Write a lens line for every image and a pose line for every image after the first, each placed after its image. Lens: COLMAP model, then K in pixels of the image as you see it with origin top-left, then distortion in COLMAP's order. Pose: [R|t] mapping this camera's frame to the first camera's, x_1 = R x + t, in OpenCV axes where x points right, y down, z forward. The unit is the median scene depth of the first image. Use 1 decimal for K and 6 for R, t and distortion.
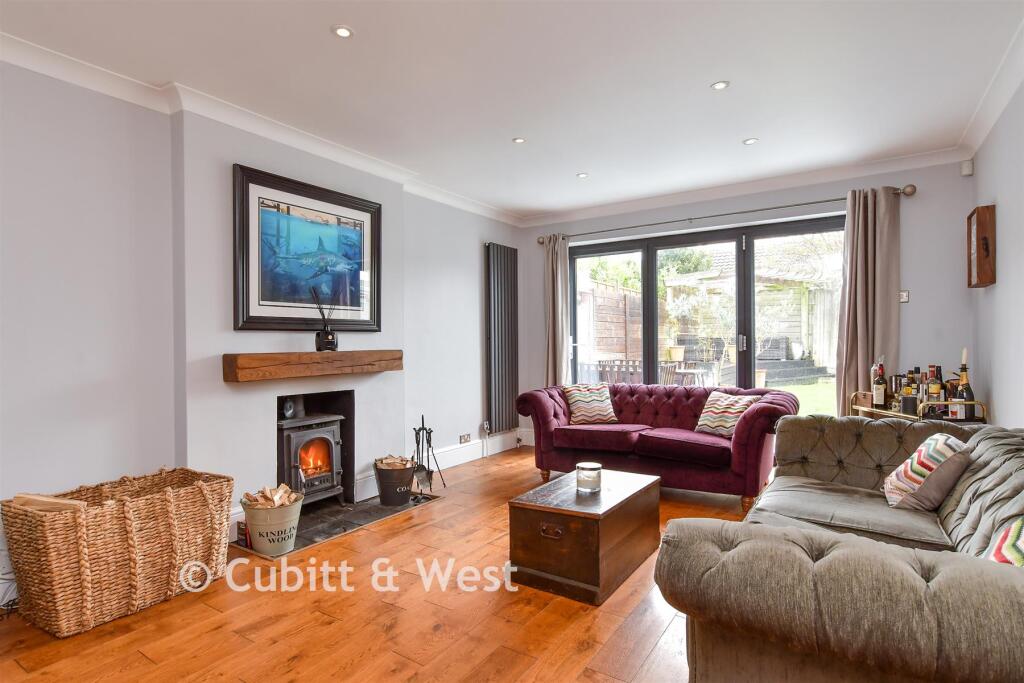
lens RADIAL K [[539.7, 0, 511.8], [0, 539.7, 346.7], [0, 0, 1]] dist [-0.000419, 0.000678]
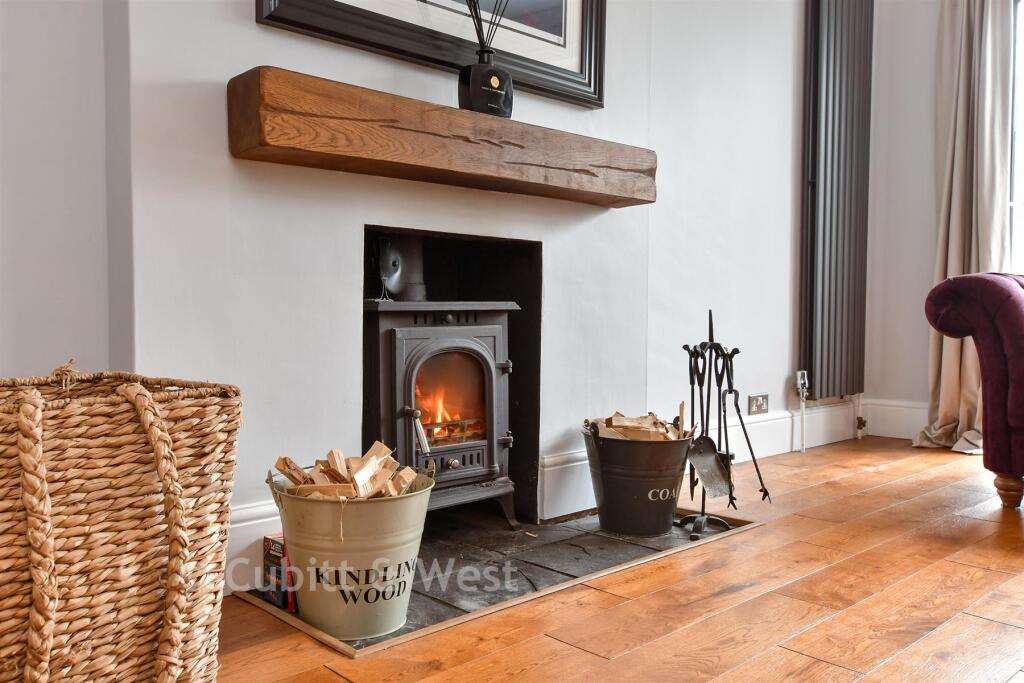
lens RADIAL K [[853.6, 0, 512.8], [0, 853.6, 339.5], [0, 0, 1]] dist [0.002188, 0.017867]
pose [[0.974664, 0.020803, -0.222705, -0.179684], [-0.015099, 0.999514, 0.027285, 0.143001], [0.223164, -0.023231, 0.974504, 0.395899]]
